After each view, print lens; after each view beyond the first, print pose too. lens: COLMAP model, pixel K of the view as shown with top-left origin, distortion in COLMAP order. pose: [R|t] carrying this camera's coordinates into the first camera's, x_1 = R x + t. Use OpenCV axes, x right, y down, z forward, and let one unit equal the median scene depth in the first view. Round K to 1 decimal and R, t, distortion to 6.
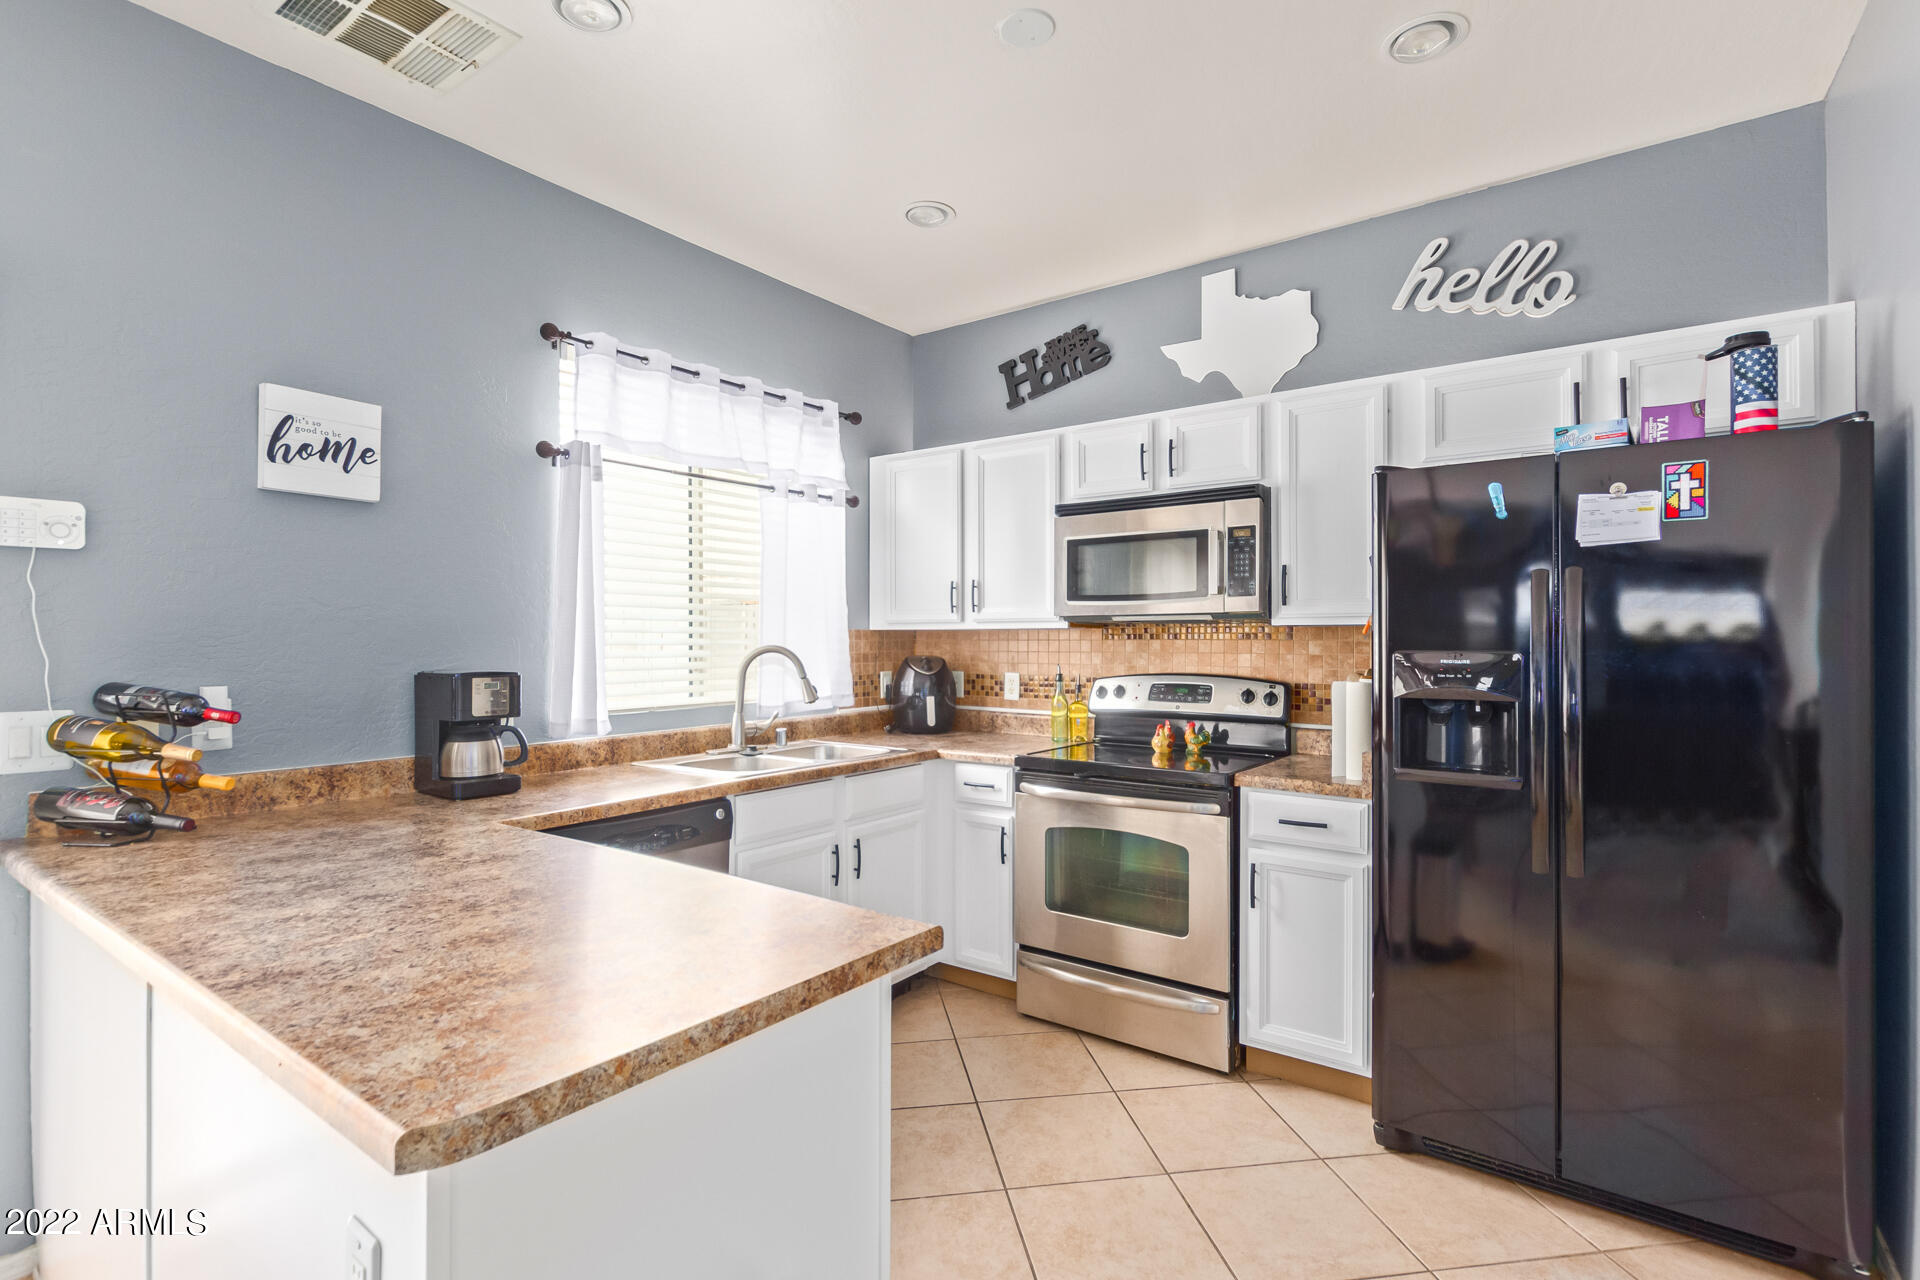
lens RADIAL K [[879.1, 0, 977.5], [0, 879.1, 635.6], [0, 0, 1]] dist [0.012023, -0.005380]
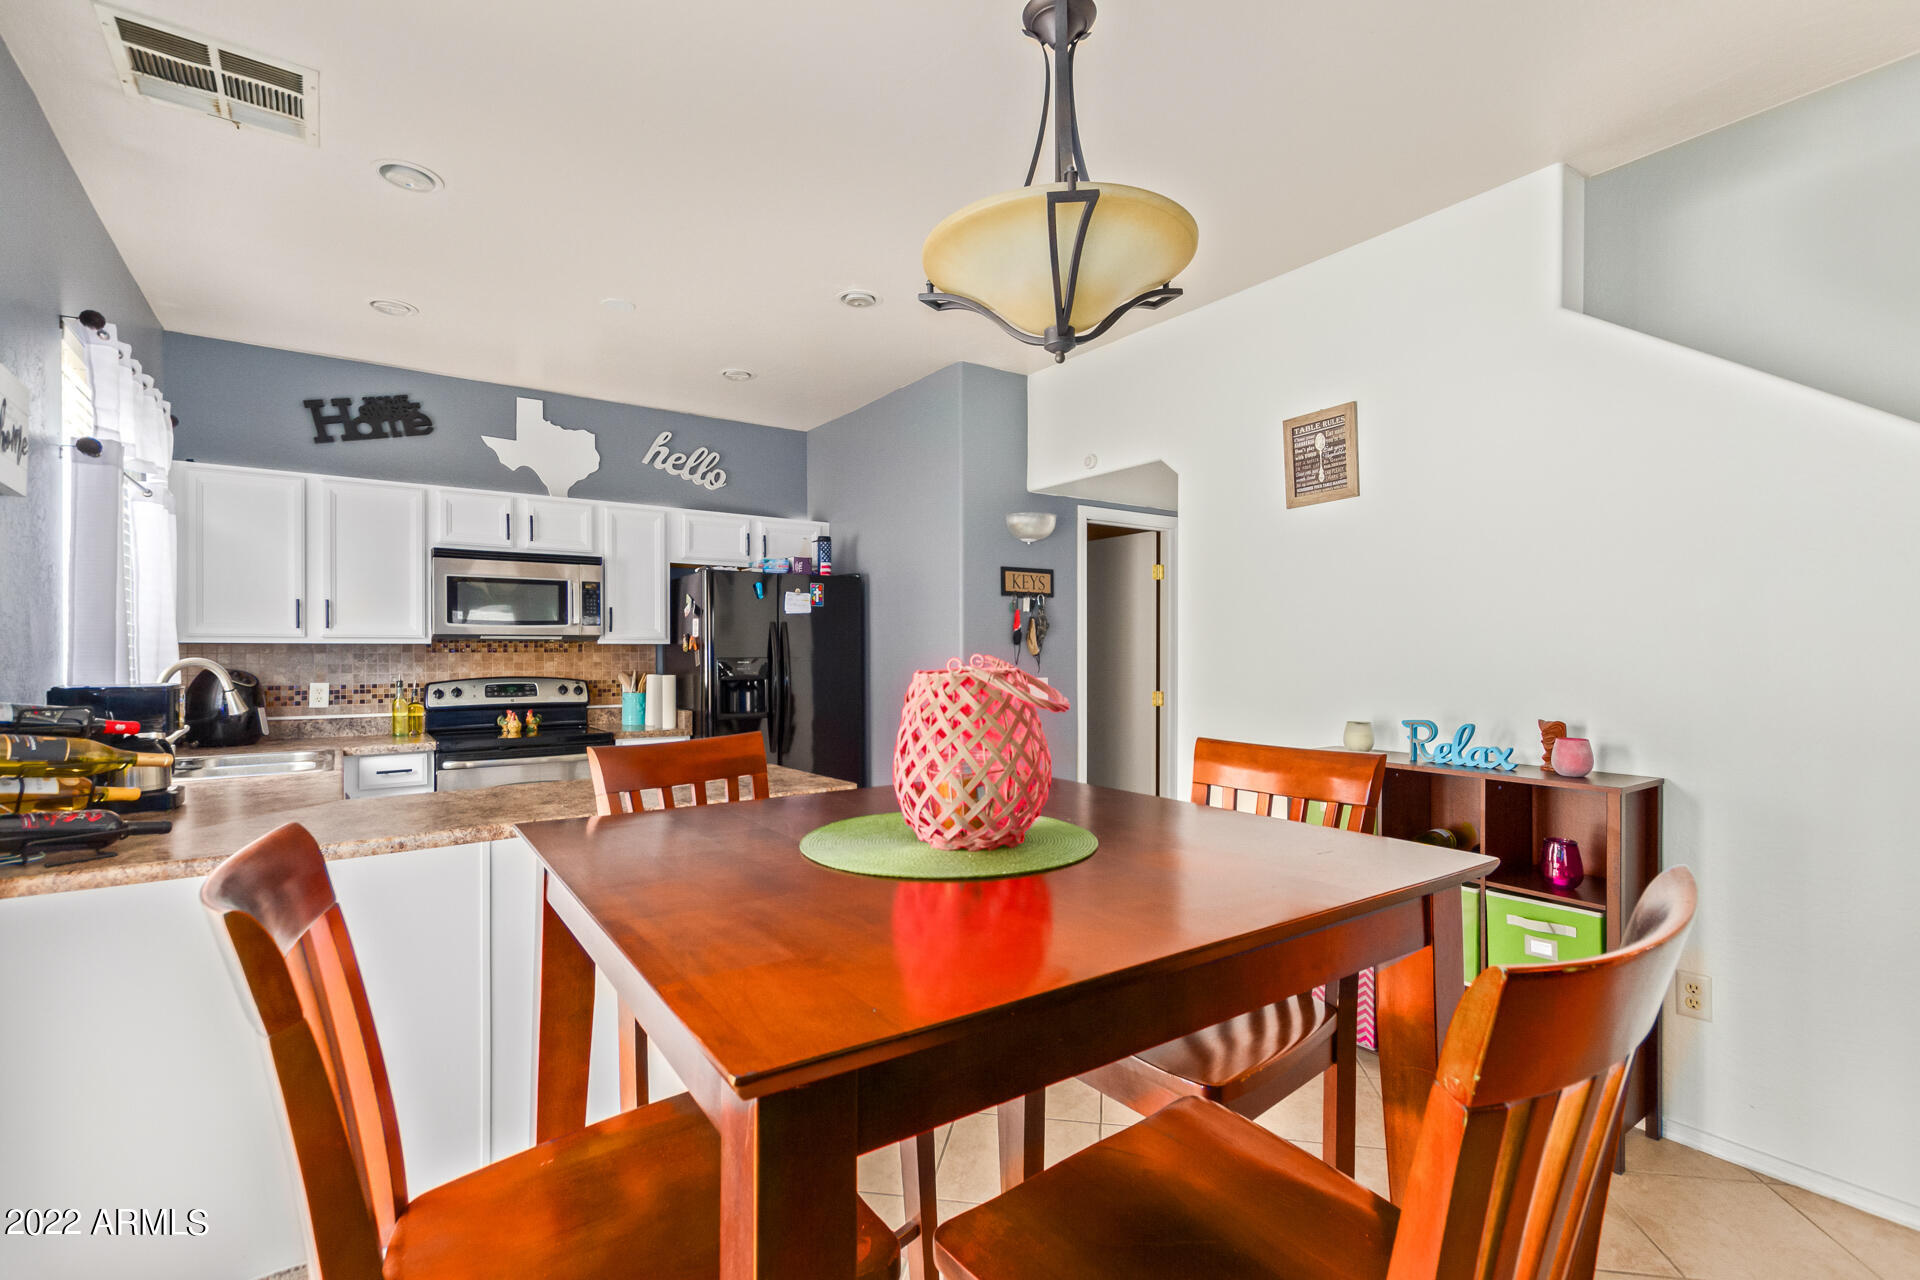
lens RADIAL K [[879.1, 0, 943.8], [0, 879.1, 654.1], [0, 0, 1]] dist [0.012023, -0.005380]
pose [[0.344388, -0.001261, 0.938827, -0.895835], [-0.002679, 0.999994, 0.002325, 0.001669], [-0.938824, -0.003316, 0.344382, -0.144574]]
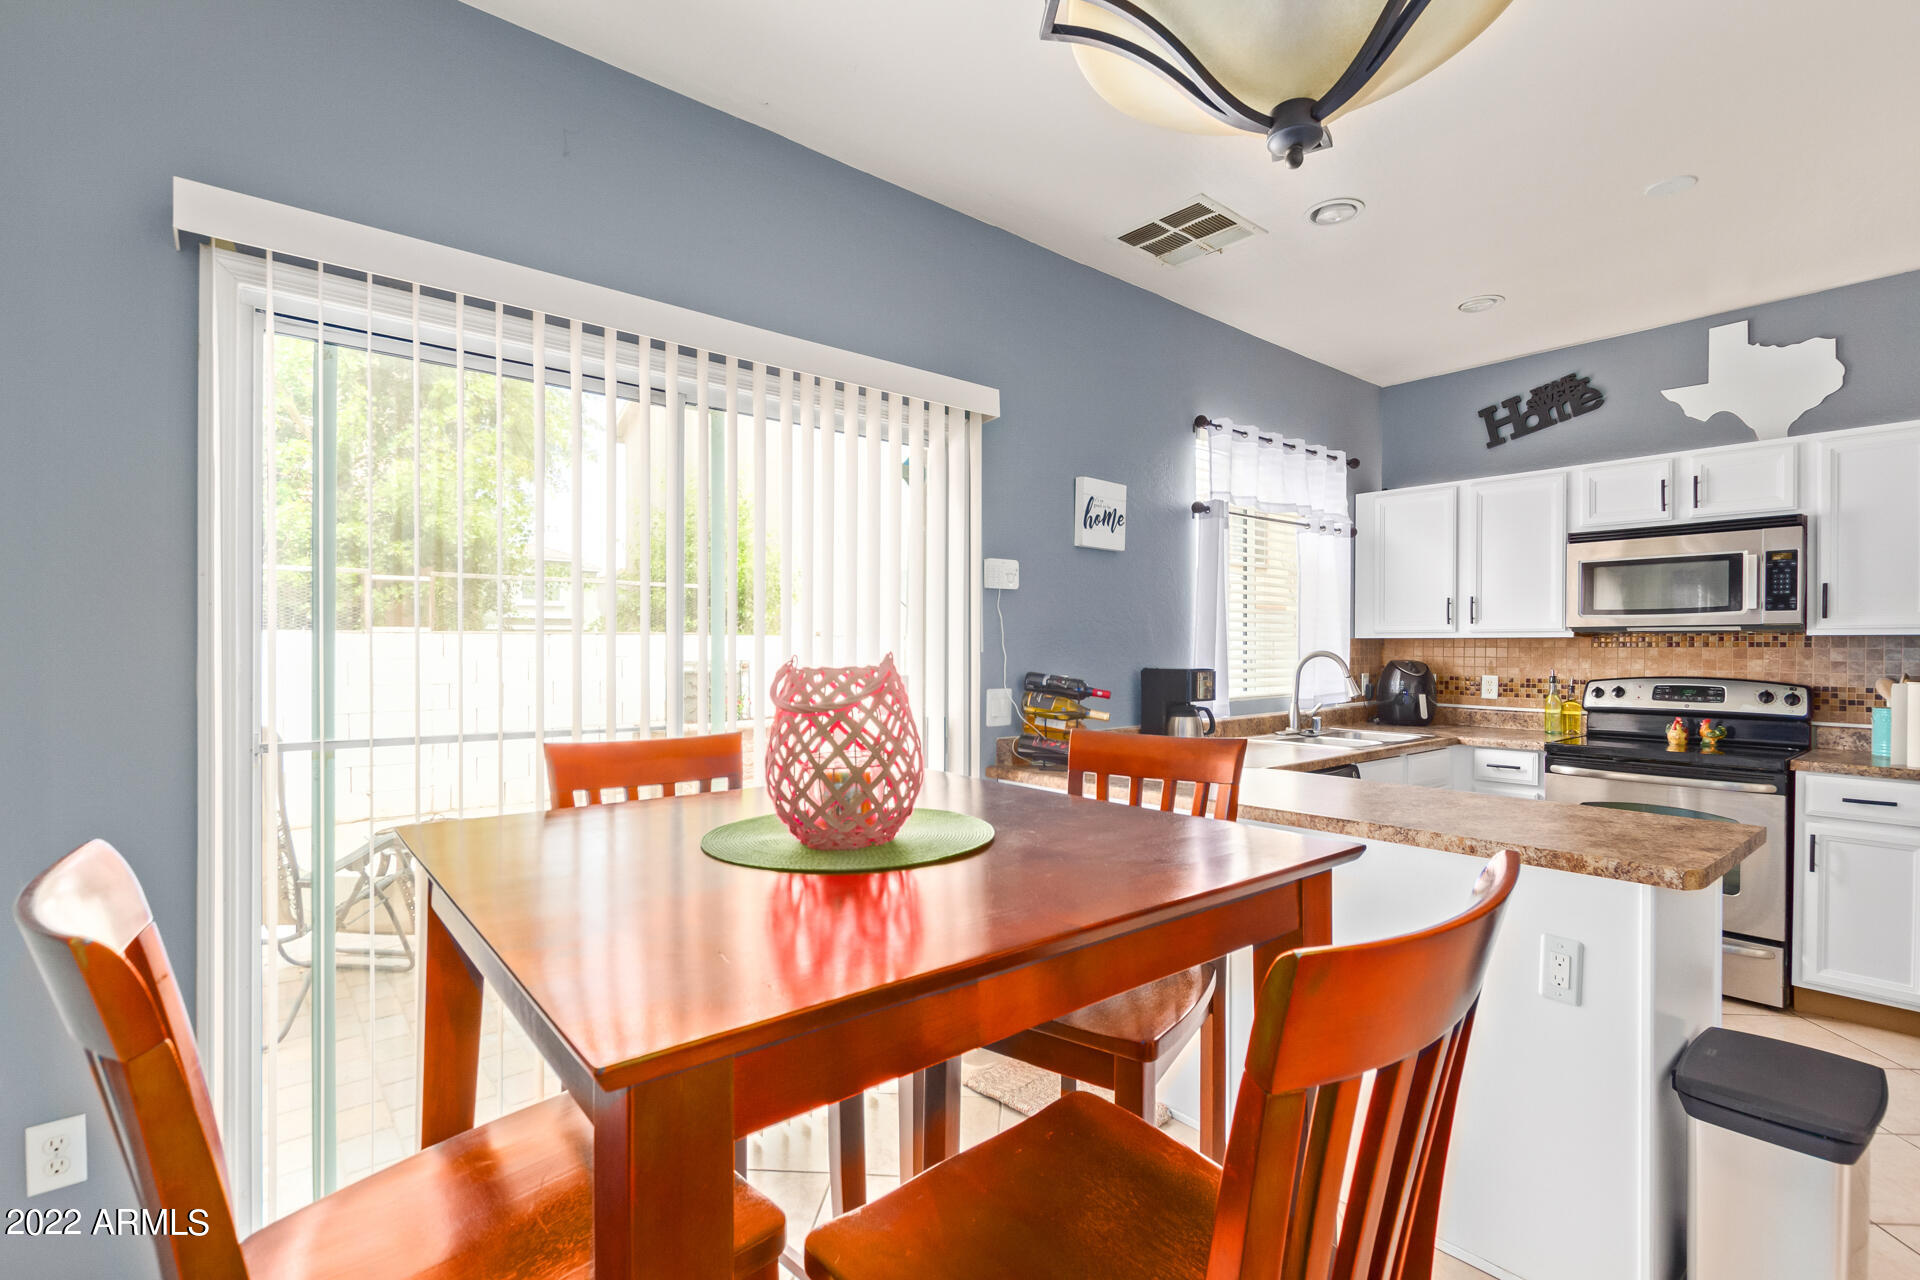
lens RADIAL K [[879.1, 0, 999.4], [0, 879.1, 650.0], [0, 0, 1]] dist [0.012023, -0.005380]
pose [[0.975115, 0.004211, -0.221660, -0.409754], [-0.002184, 0.999954, 0.009392, -0.001092], [0.221689, -0.008675, 0.975079, -0.341908]]
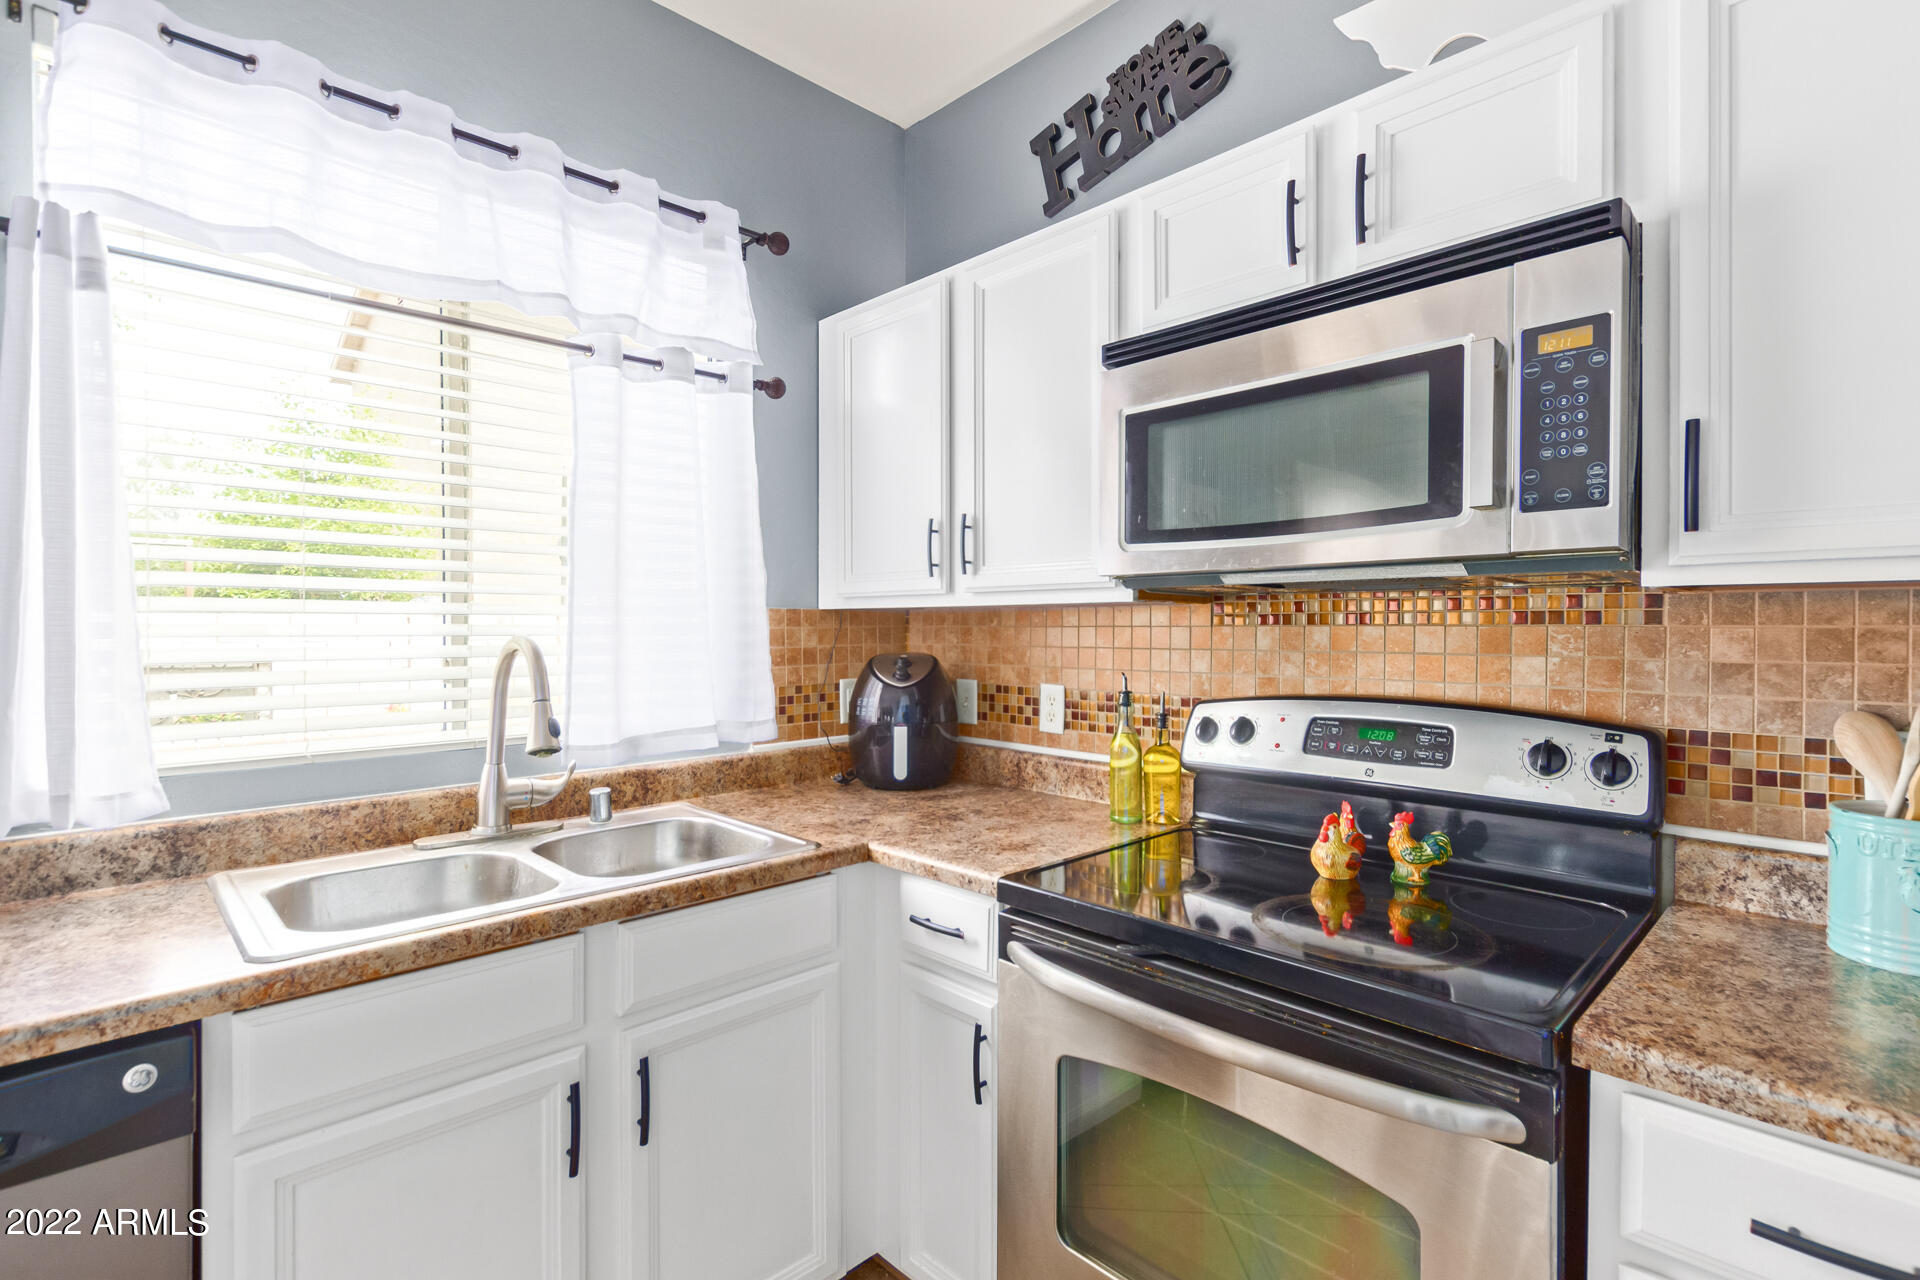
lens RADIAL K [[879.1, 0, 984.5], [0, 879.1, 631.9], [0, 0, 1]] dist [0.012023, -0.005380]
pose [[0.987299, 0.001069, -0.158868, 0.105344], [0.000717, 0.999937, 0.011187, 0.002735], [0.158870, -0.011159, 0.987236, 0.533039]]
